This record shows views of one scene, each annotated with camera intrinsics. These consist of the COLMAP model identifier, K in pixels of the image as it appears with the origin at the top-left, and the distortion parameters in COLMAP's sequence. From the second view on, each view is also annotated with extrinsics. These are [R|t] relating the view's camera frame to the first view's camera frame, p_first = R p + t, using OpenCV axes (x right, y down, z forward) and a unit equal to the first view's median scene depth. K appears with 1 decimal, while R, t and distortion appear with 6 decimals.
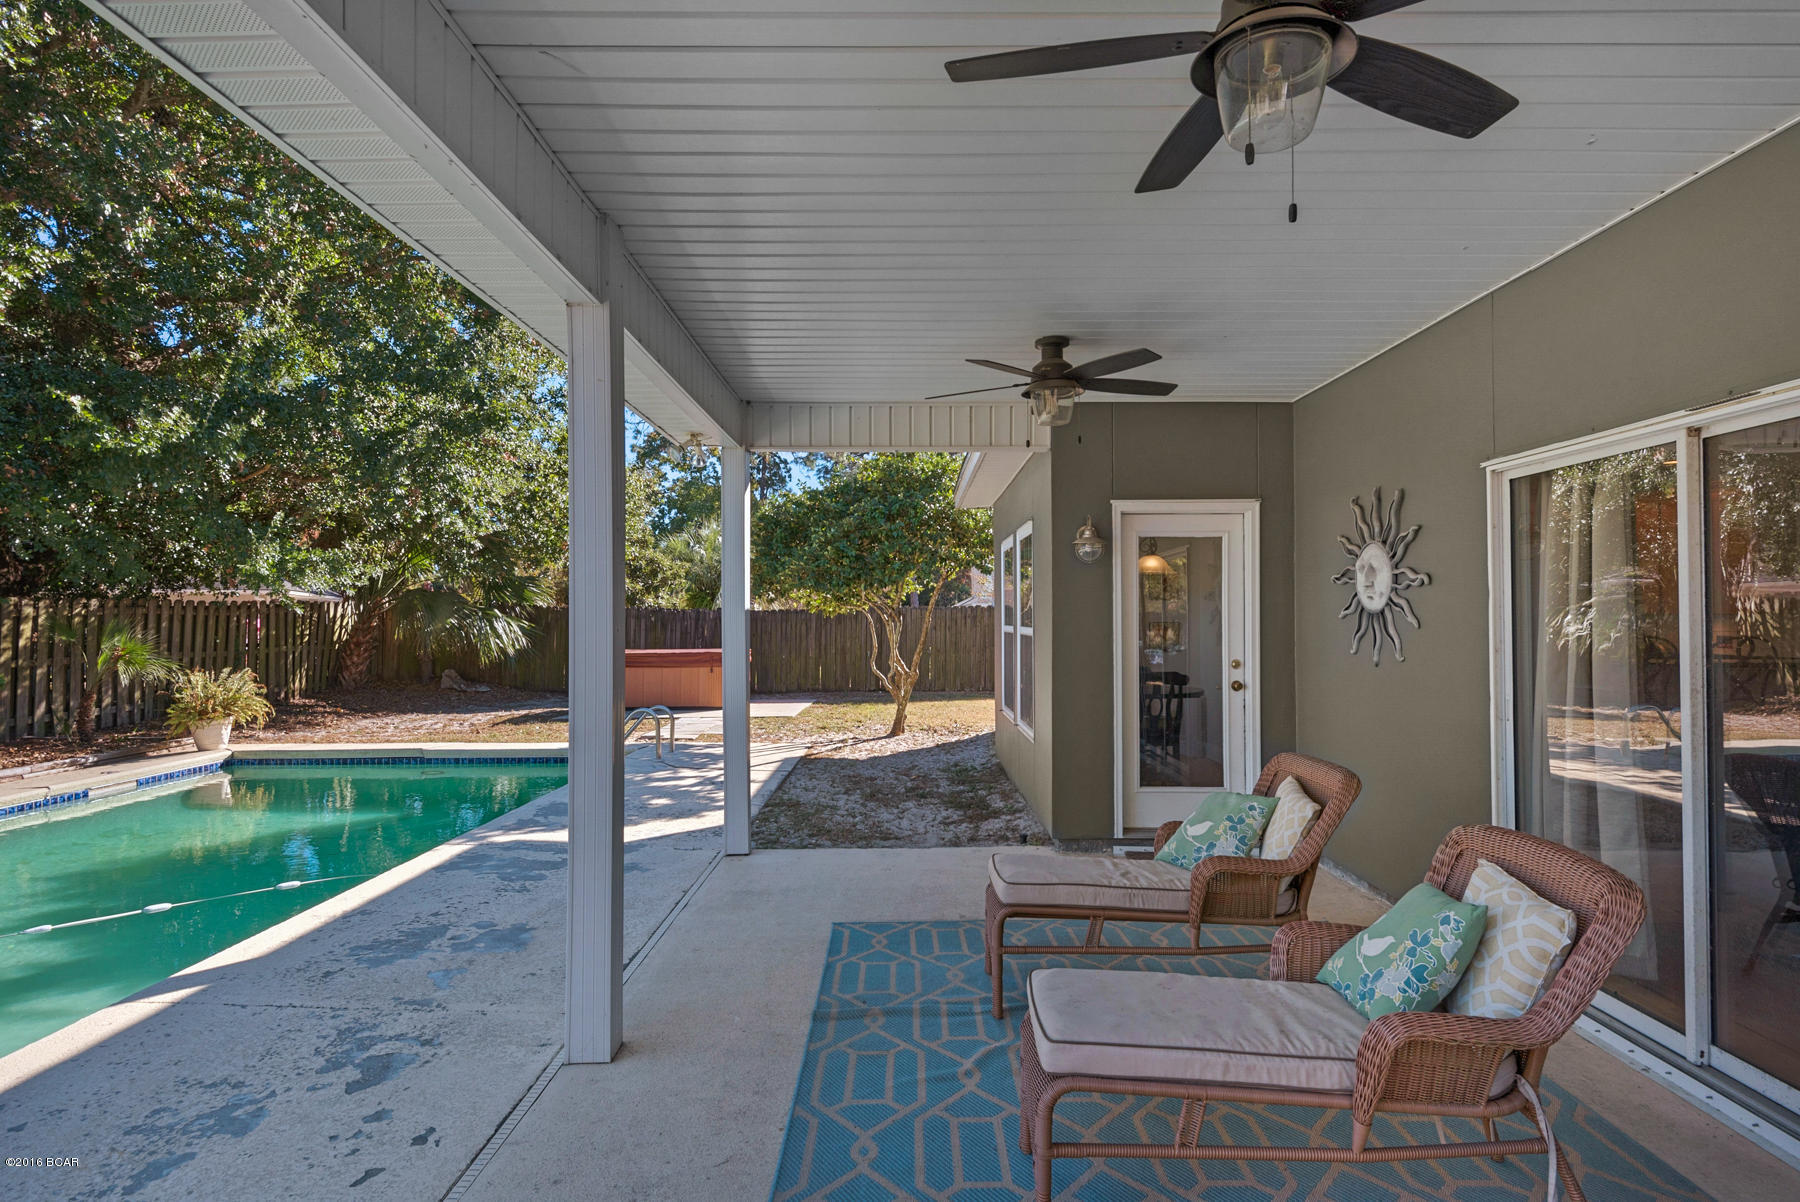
lens RADIAL K [[929.8, 0, 900.0], [0, 929.8, 601.0], [0, 0, 1]] dist [0.038878, -0.022888]
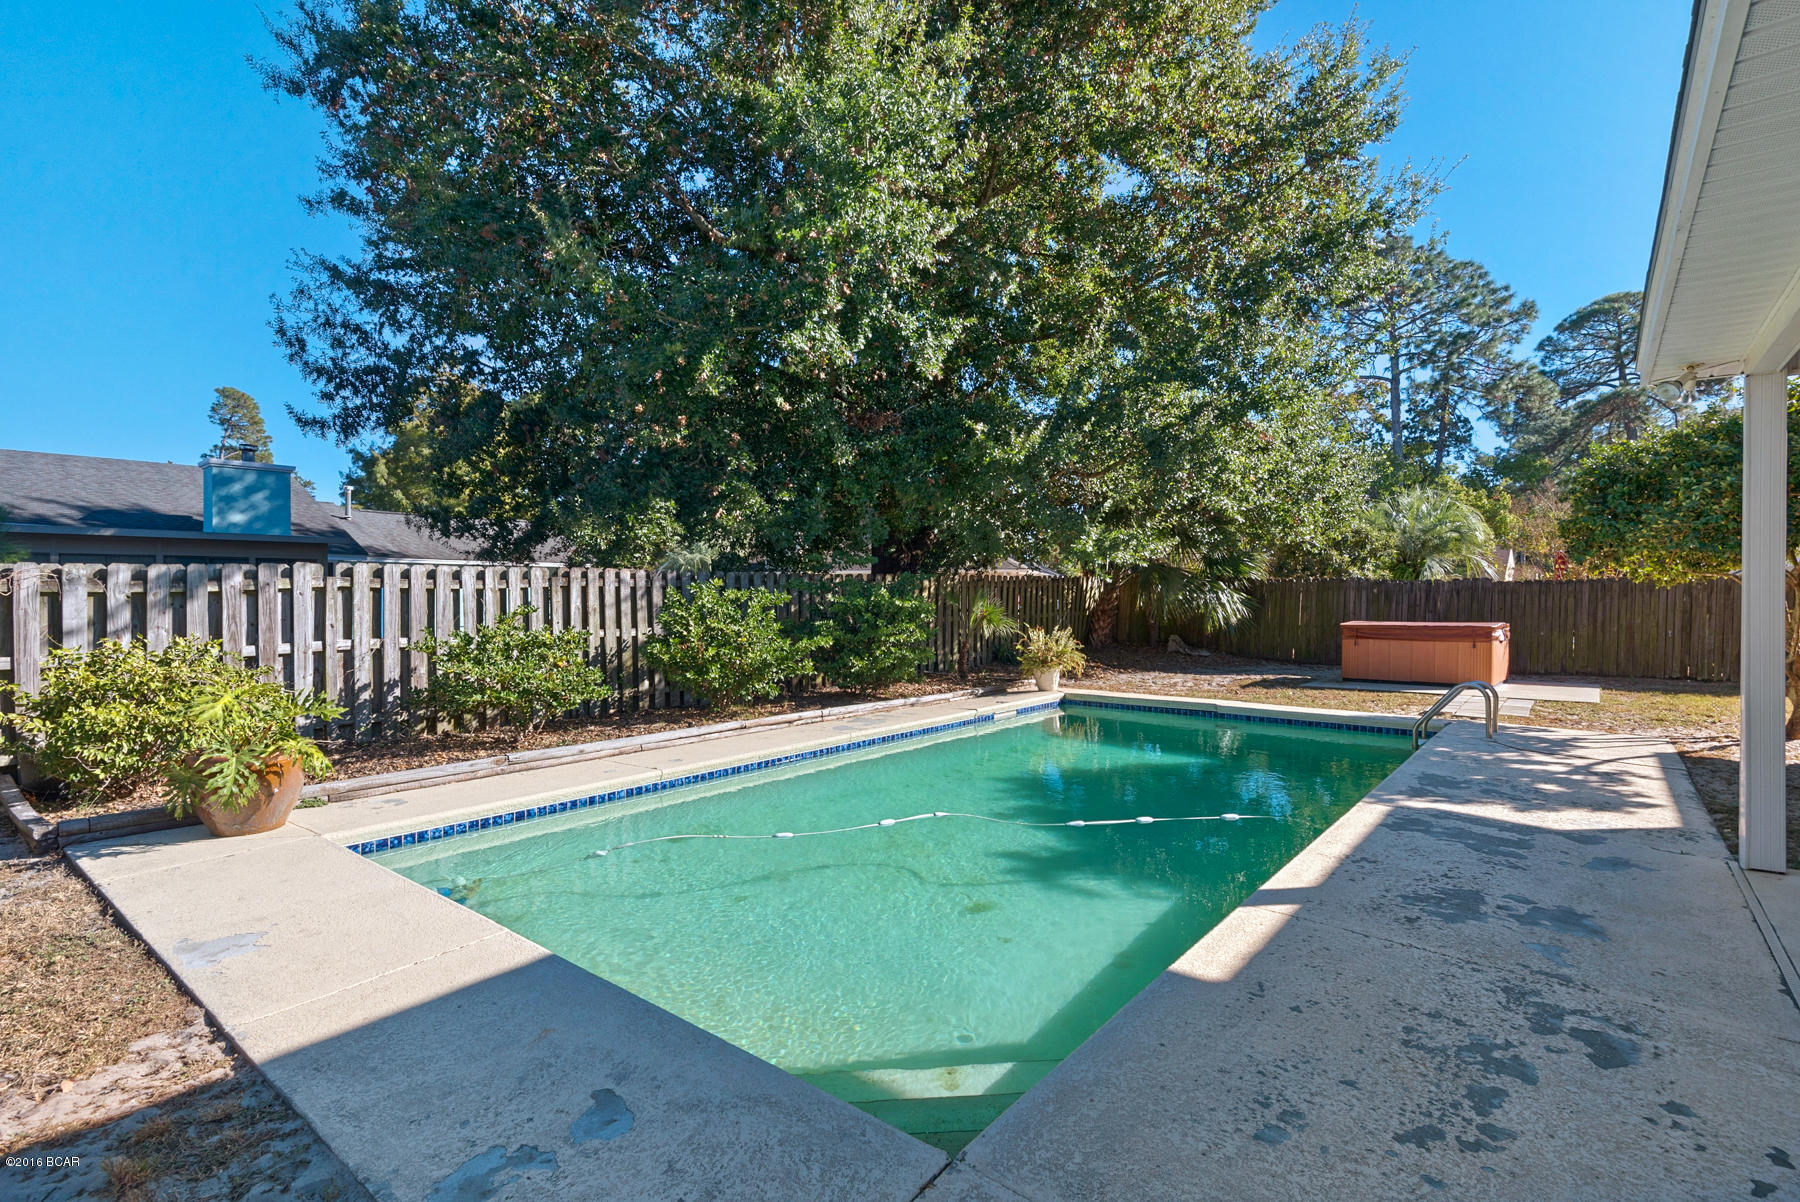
lens RADIAL K [[861.7, 0, 900.0], [0, 861.7, 601.0], [0, 0, 1]] dist [-0.010539, -0.000137]
pose [[0.774925, 0.009105, -0.631988, -0.171959], [0.009360, 0.999621, 0.025879, 0.004455], [0.631984, -0.025970, 0.774546, -0.033555]]
